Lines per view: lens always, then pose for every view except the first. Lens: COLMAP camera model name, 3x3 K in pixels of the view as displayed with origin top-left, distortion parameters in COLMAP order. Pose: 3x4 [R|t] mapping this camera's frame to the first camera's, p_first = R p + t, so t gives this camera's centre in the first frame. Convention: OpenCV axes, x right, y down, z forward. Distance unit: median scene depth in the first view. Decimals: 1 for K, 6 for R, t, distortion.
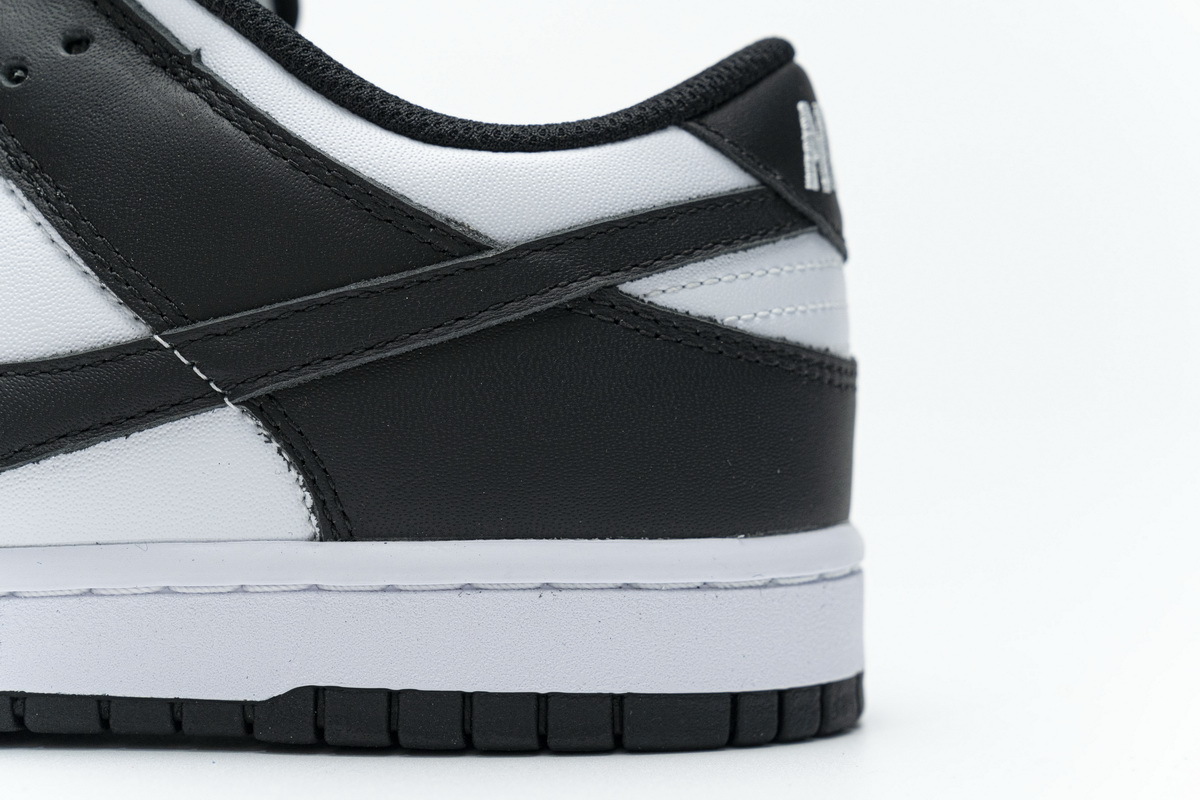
lens RADIAL K [[2378.2, 0, 599.3], [0, 2378.2, 404.1], [0, 0, 1]] dist [0.034179, 0.000000]
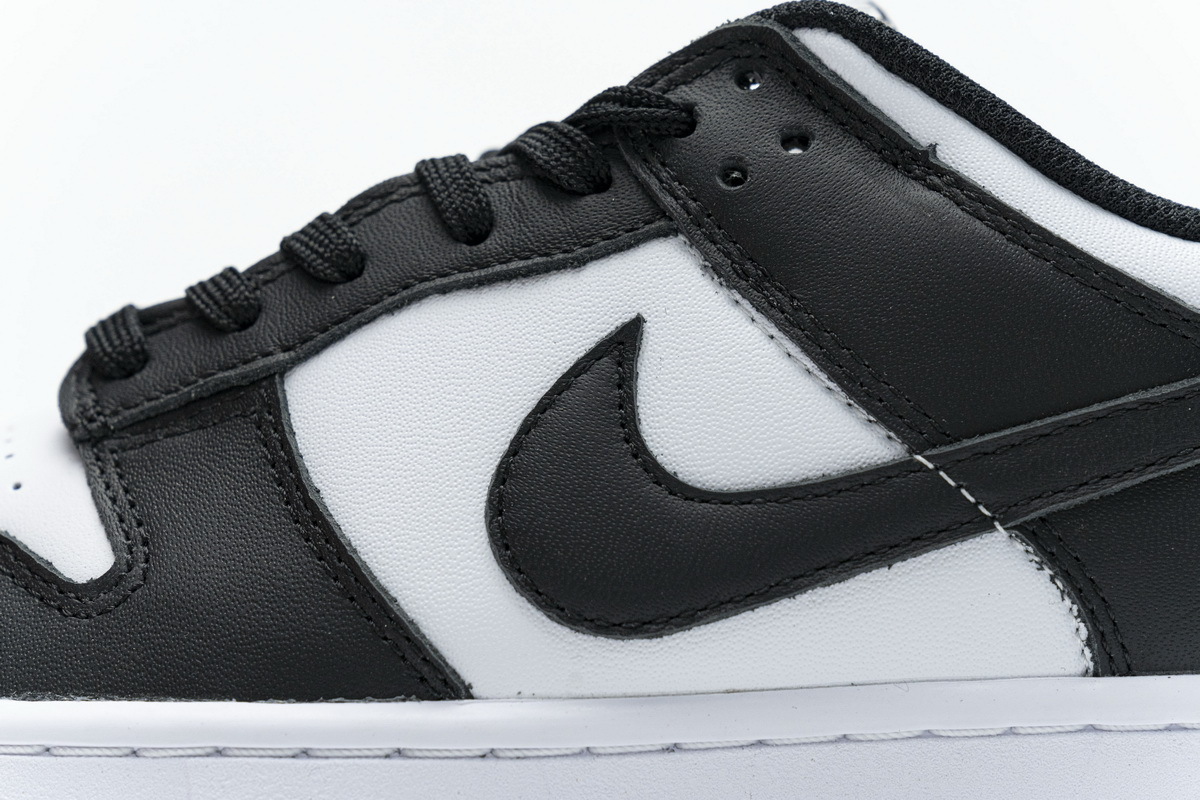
lens RADIAL K [[2378.2, 0, 600.7], [0, 2378.2, 395.8], [0, 0, 1]] dist [0.034179, 0.000000]
pose [[0.999679, -0.021588, 0.013239, -0.317535], [0.022073, 0.999047, -0.037659, -0.019866], [-0.012413, 0.037939, 0.999203, 0.084273]]
